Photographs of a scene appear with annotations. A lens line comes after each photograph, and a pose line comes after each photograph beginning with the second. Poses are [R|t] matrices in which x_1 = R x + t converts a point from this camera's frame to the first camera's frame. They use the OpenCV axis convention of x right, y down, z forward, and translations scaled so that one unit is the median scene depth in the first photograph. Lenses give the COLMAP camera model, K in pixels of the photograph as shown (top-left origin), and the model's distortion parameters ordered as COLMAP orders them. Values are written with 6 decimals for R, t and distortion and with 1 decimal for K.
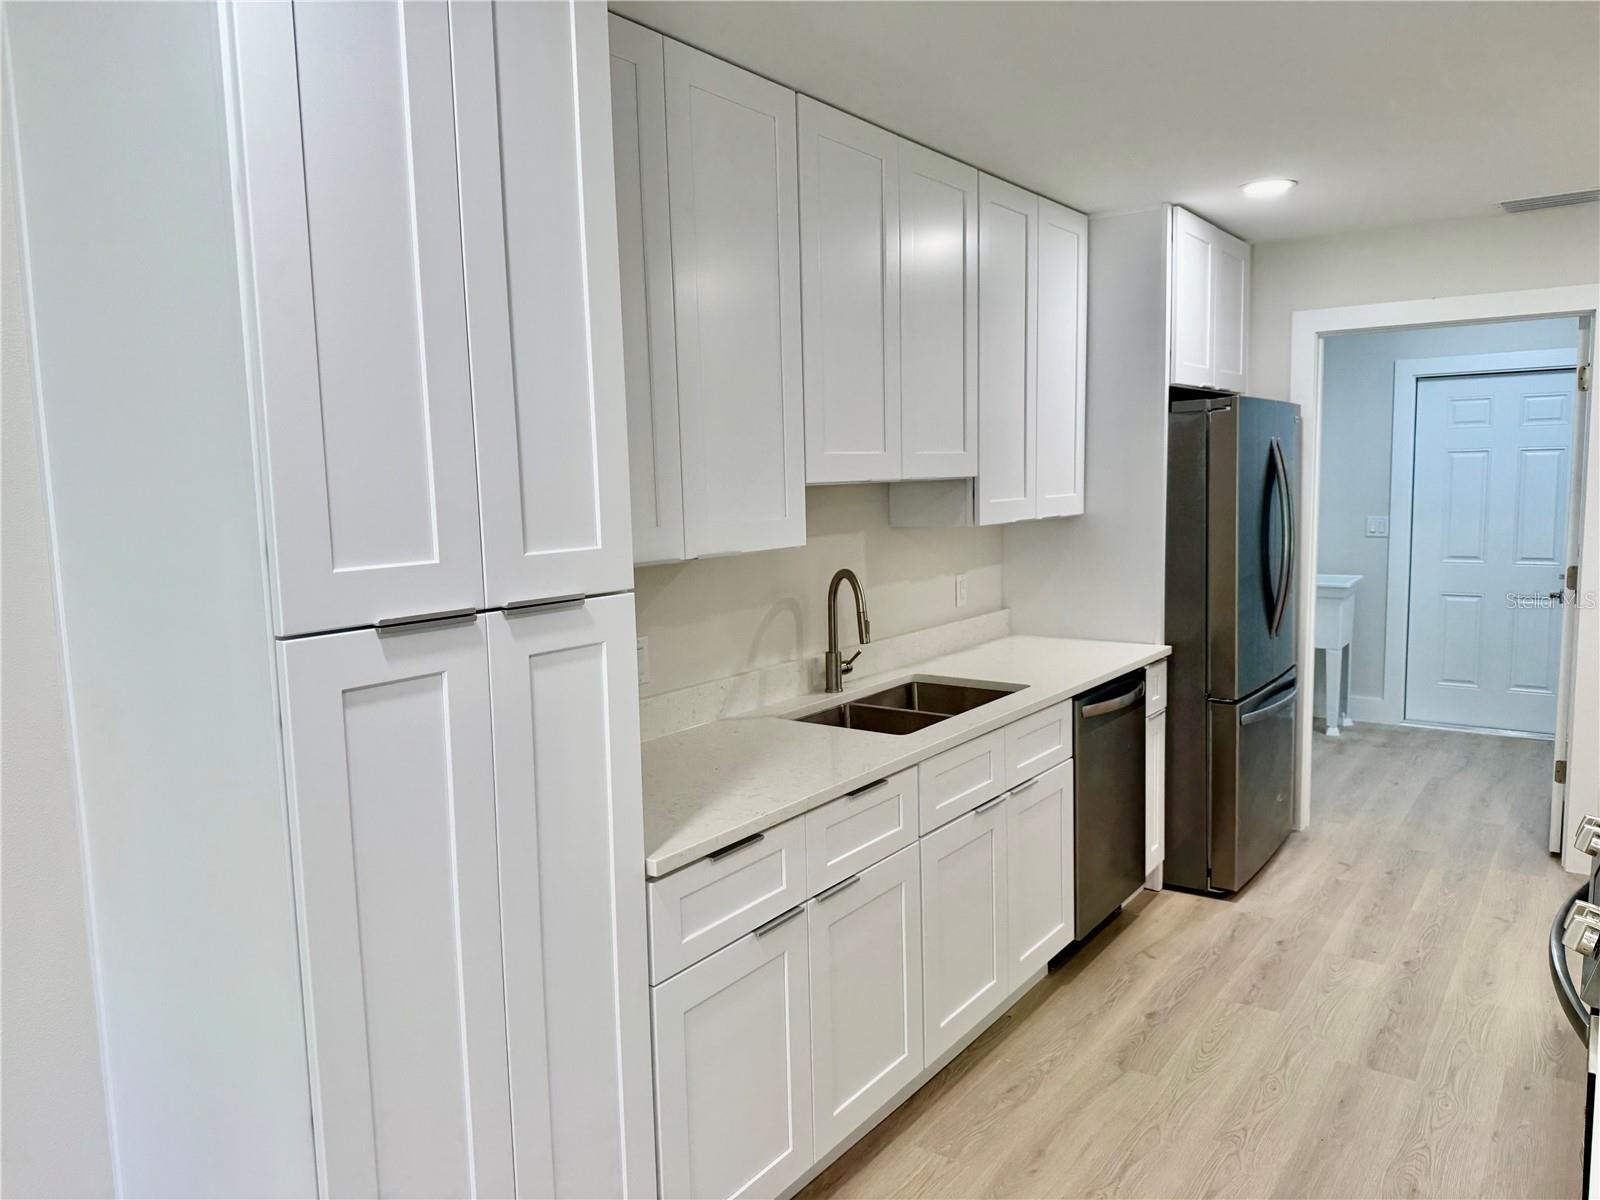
lens RADIAL K [[1129.5, 0, 802.9], [0, 1129.5, 593.4], [0, 0, 1]] dist [0.036870, -0.039349]
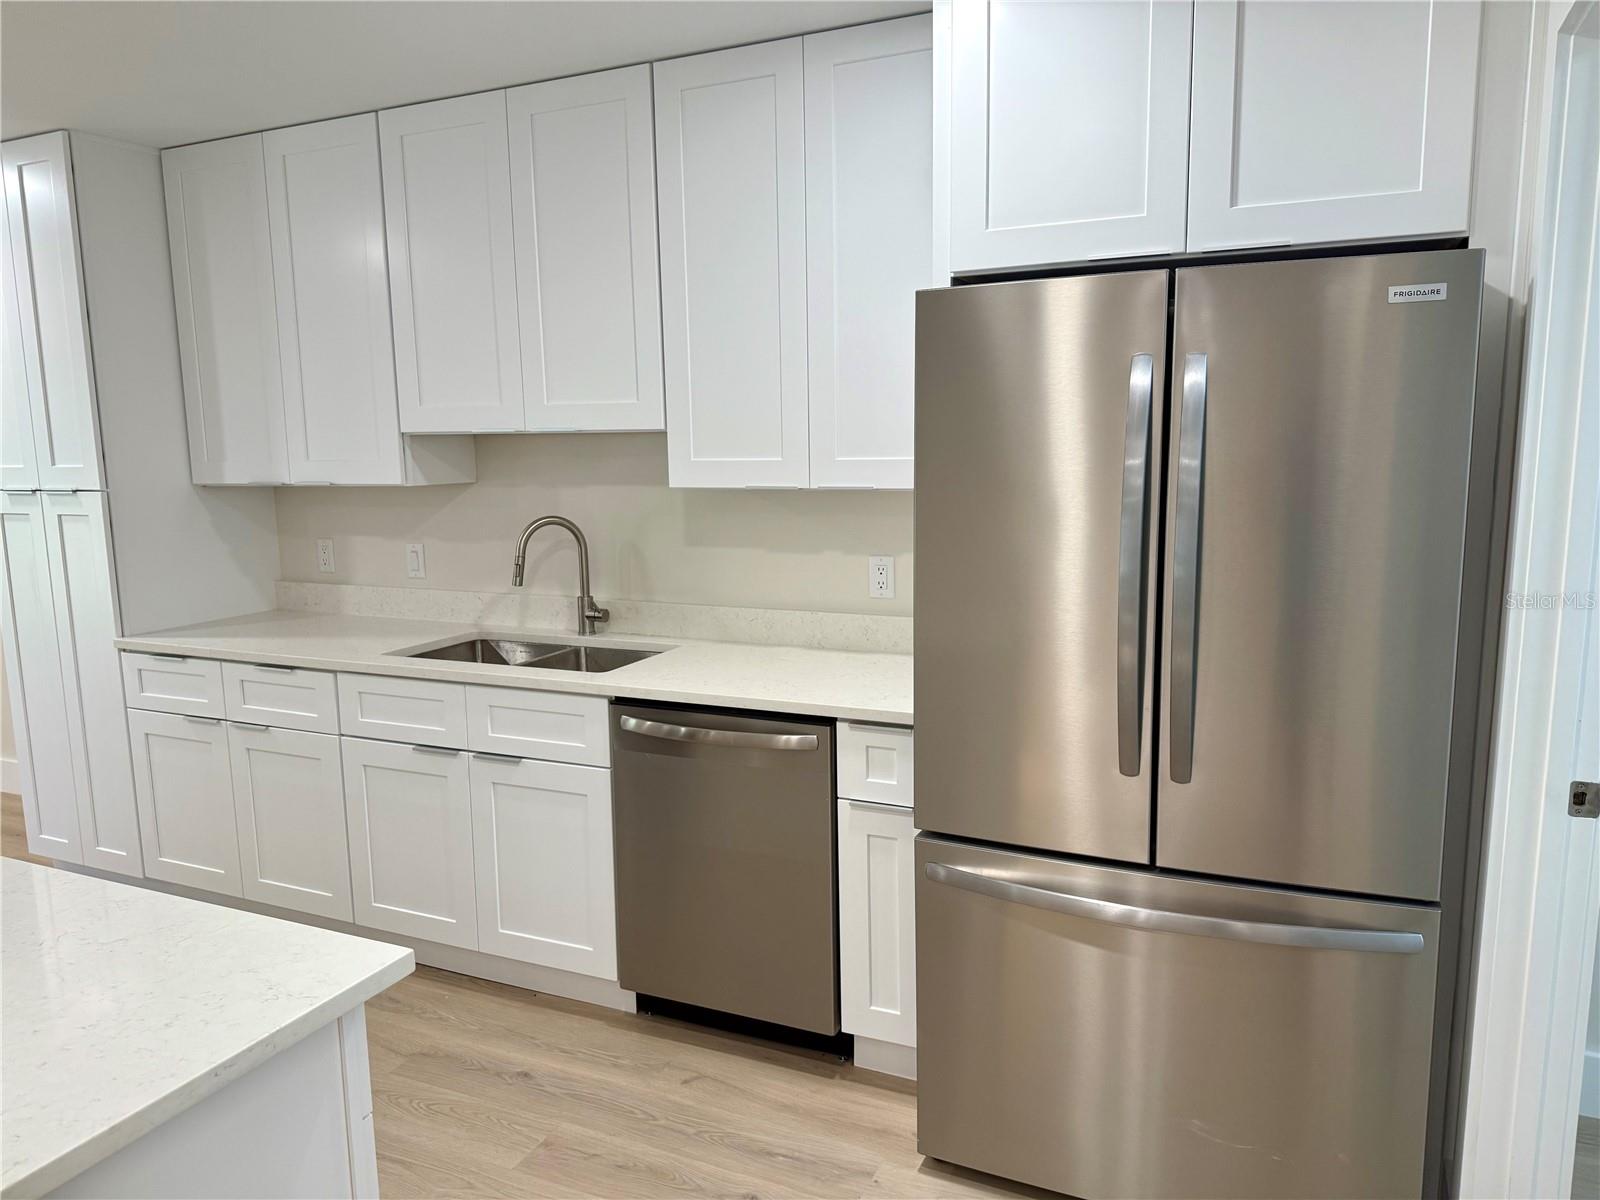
lens RADIAL K [[1129.5, 0, 803.9], [0, 1129.5, 597.7], [0, 0, 1]] dist [0.036870, -0.039349]
pose [[0.203900, 0.162509, -0.965410, 1.079013], [-0.093633, 0.984843, 0.146005, -0.118885], [0.974504, 0.060624, 0.216026, 0.973608]]
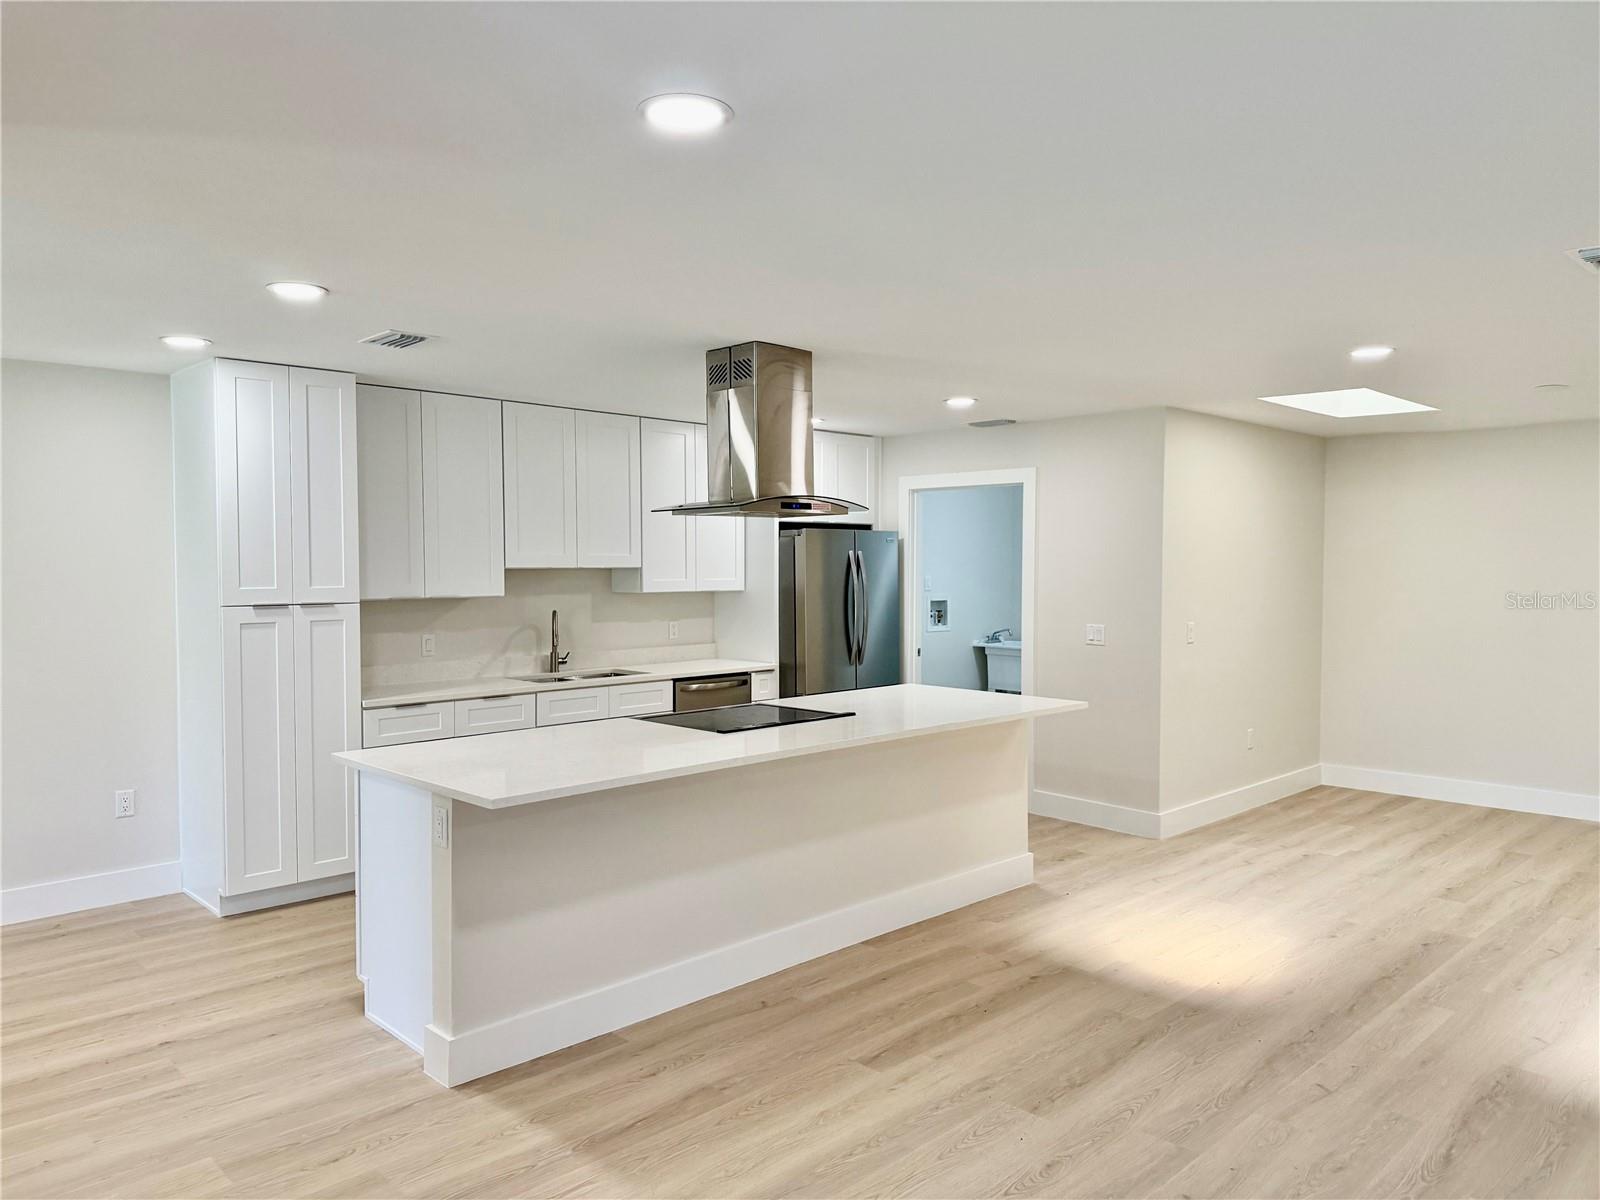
lens RADIAL K [[1129.5, 0, 810.5], [0, 1129.5, 606.0], [0, 0, 1]] dist [0.036870, -0.039349]
pose [[0.986294, 0.033803, -0.161495, 0.800043], [-0.044122, 0.997178, -0.060742, 0.071854], [0.158986, 0.067035, 0.985002, -0.911616]]
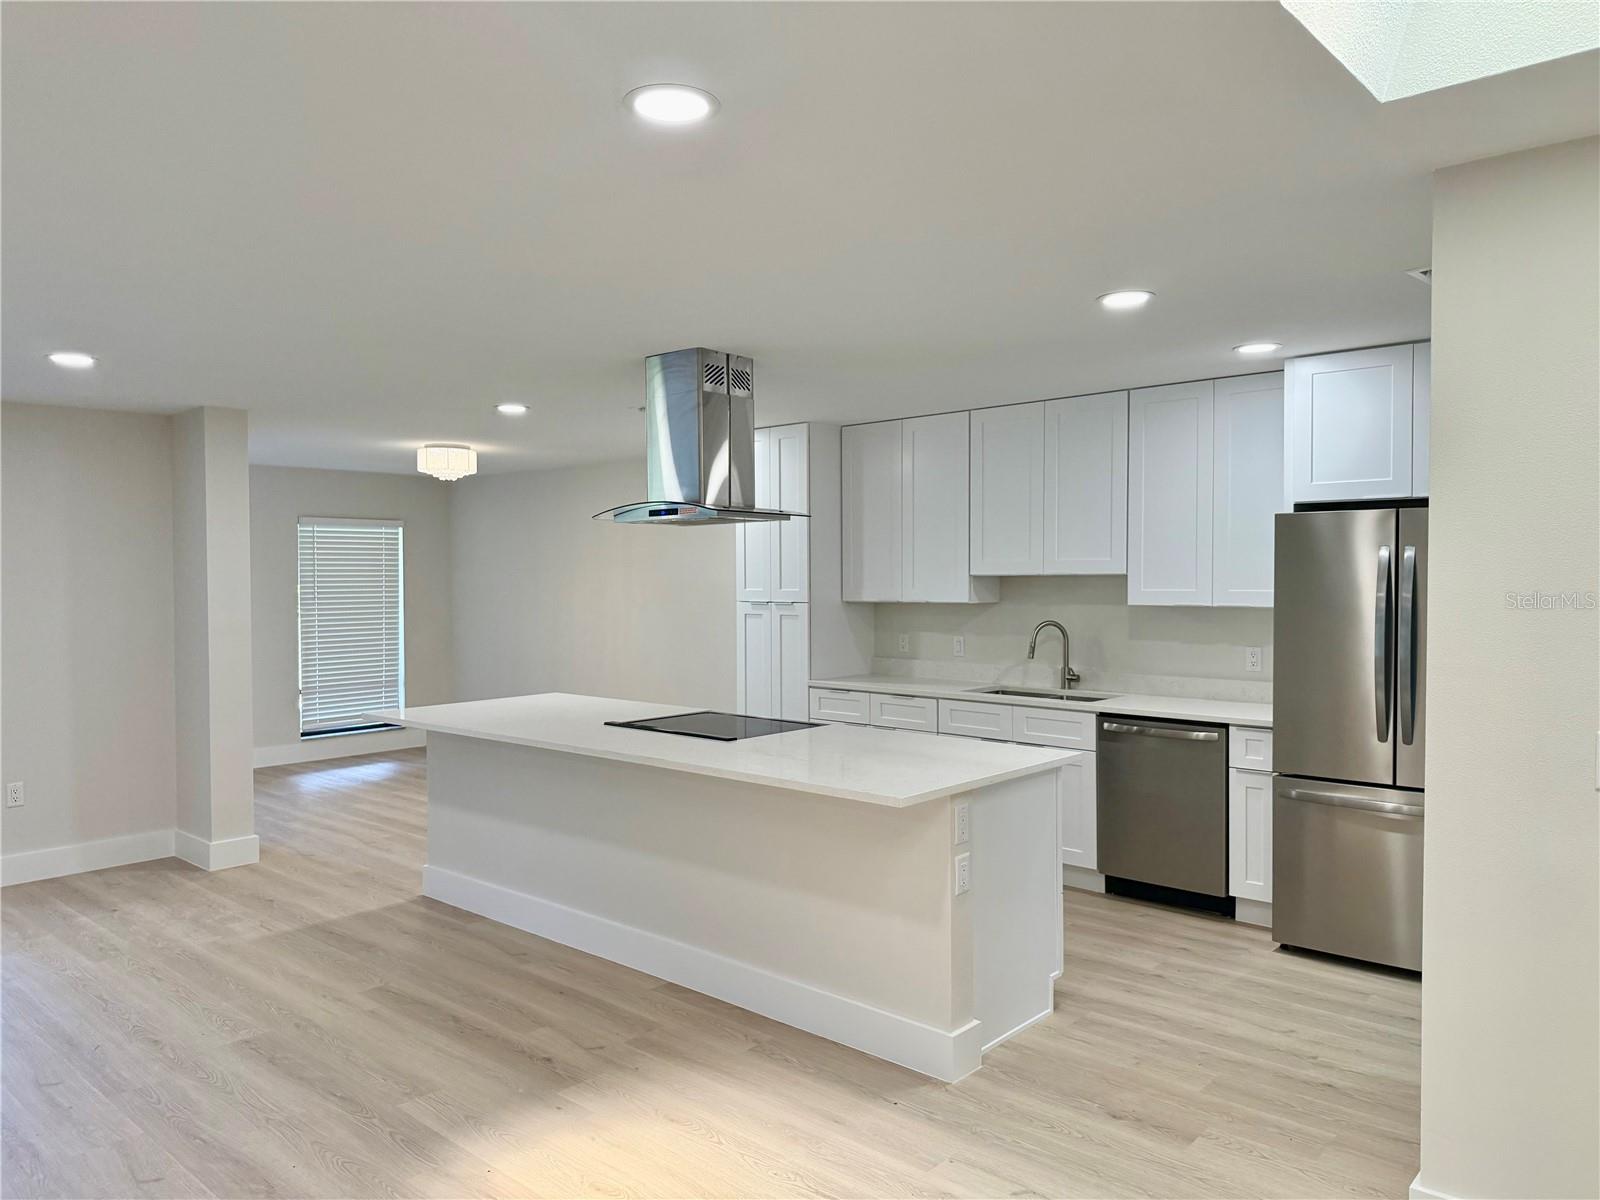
lens RADIAL K [[1129.5, 0, 771.2], [0, 1129.5, 602.9], [0, 0, 1]] dist [0.036870, -0.039349]
pose [[-0.116436, 0.058755, -0.991459, 1.899111], [-0.094781, 0.993035, 0.069980, -0.134761], [0.988665, 0.102119, -0.110056, 0.718302]]
